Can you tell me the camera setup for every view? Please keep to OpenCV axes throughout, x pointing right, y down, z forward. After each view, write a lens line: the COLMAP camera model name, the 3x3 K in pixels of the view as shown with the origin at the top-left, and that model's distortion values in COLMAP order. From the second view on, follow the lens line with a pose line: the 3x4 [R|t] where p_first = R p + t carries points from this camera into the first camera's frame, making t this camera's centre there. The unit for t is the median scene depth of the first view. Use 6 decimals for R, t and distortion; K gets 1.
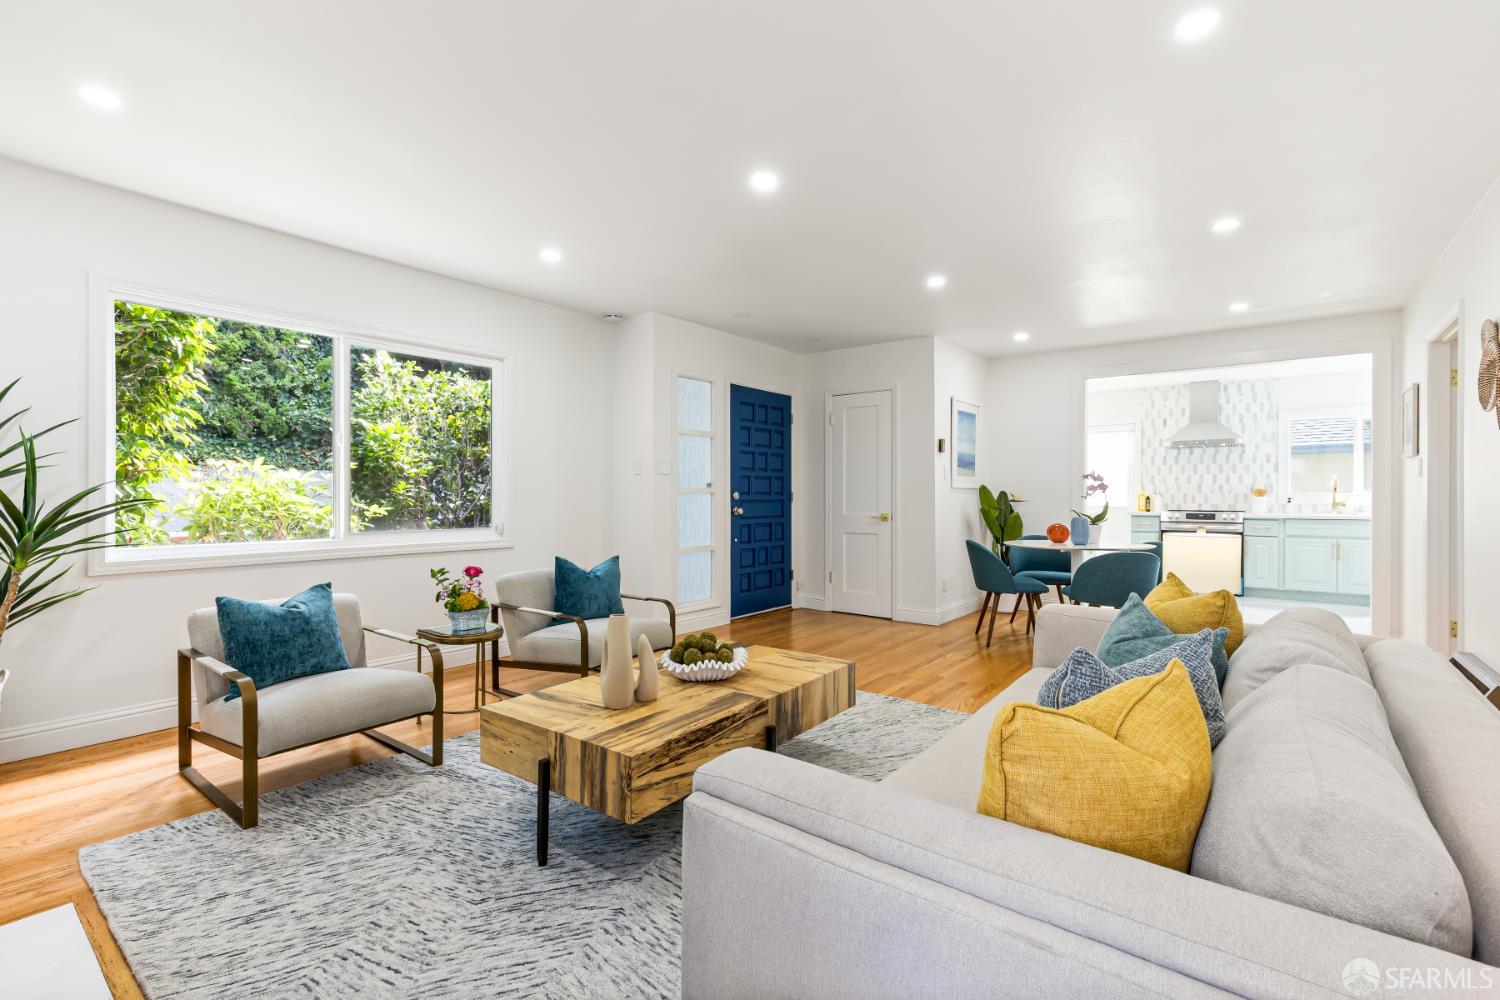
lens RADIAL K [[672.1, 0, 722.8], [0, 672.1, 493.1], [0, 0, 1]] dist [0.010648, -0.000261]
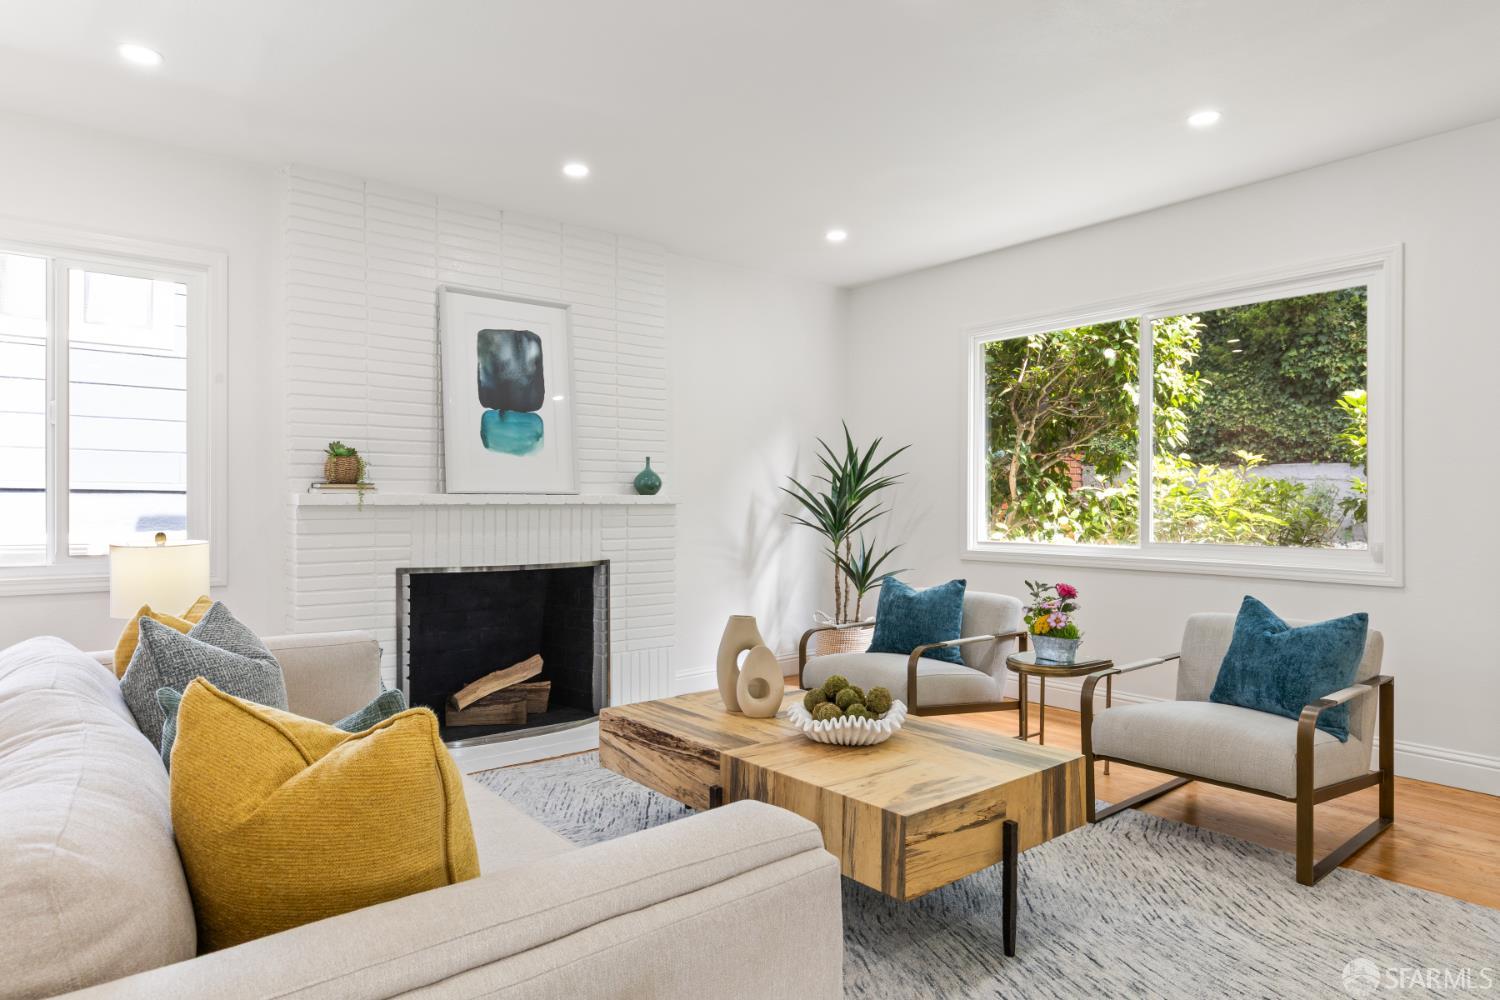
lens RADIAL K [[853.9, 0, 754.6], [0, 853.9, 495.8], [0, 0, 1]] dist [0.000501, -0.001213]
pose [[-0.187971, -0.008098, -0.982141, 1.103192], [-0.002875, 0.999966, -0.007695, 0.017515], [0.982170, 0.001377, -0.187988, 1.306446]]
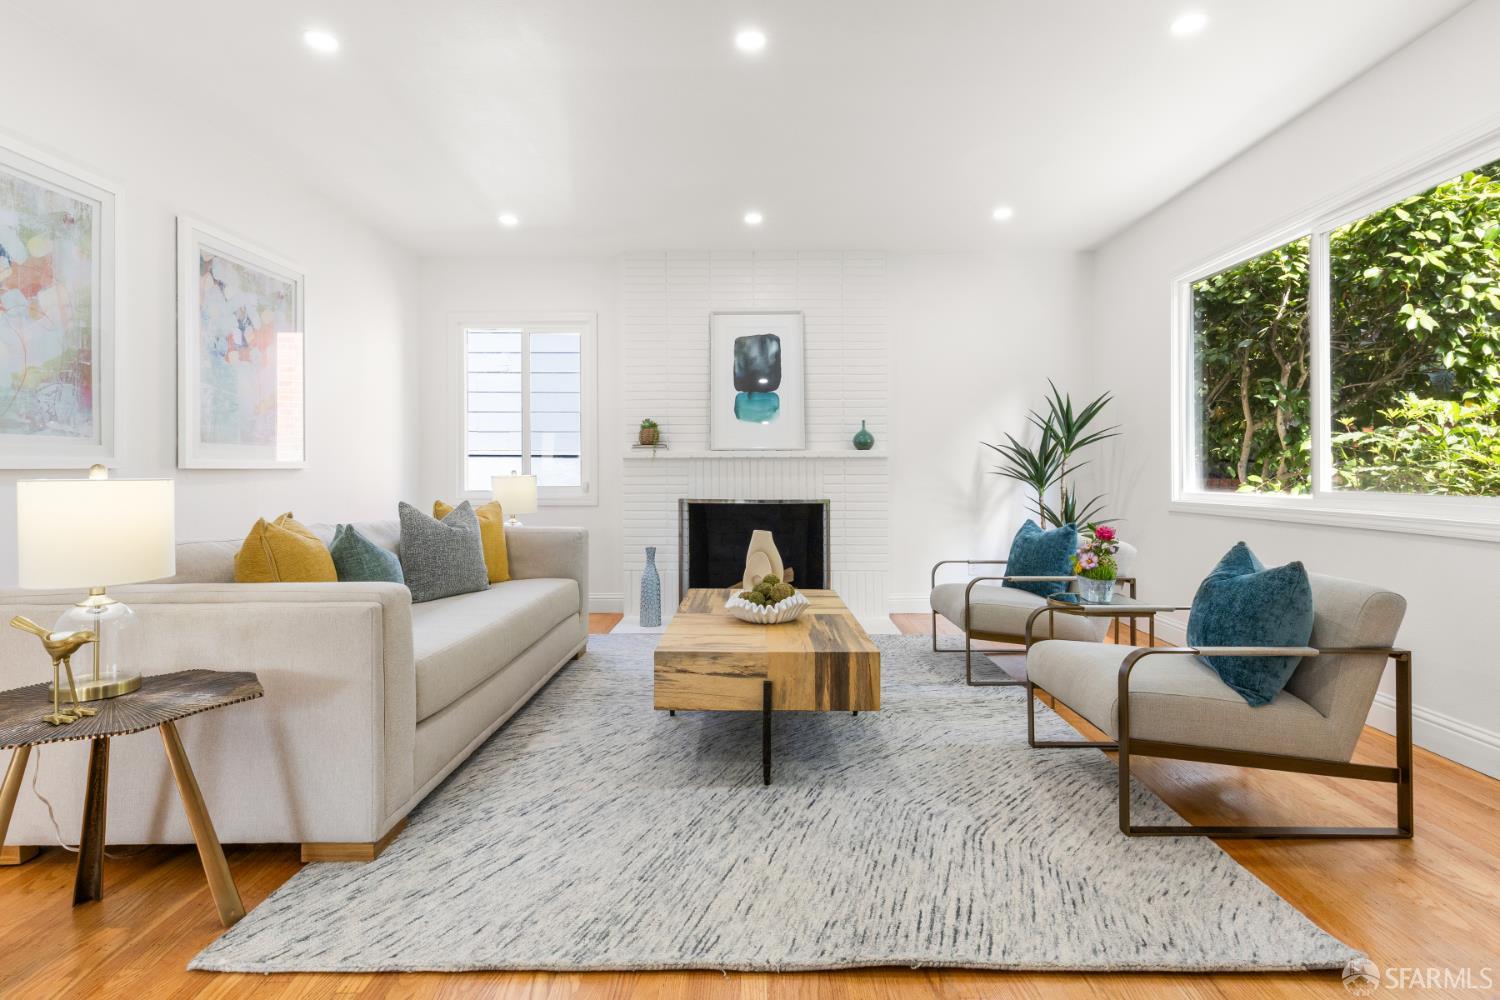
lens RADIAL K [[745.8, 0, 776.8], [0, 745.8, 463.8], [0, 0, 1]] dist [0.005937, -0.001135]
pose [[-0.773277, -0.008374, -0.634013, 0.876509], [-0.001455, 0.999934, -0.011433, 0.054499], [0.634067, -0.007918, -0.773238, 1.998392]]
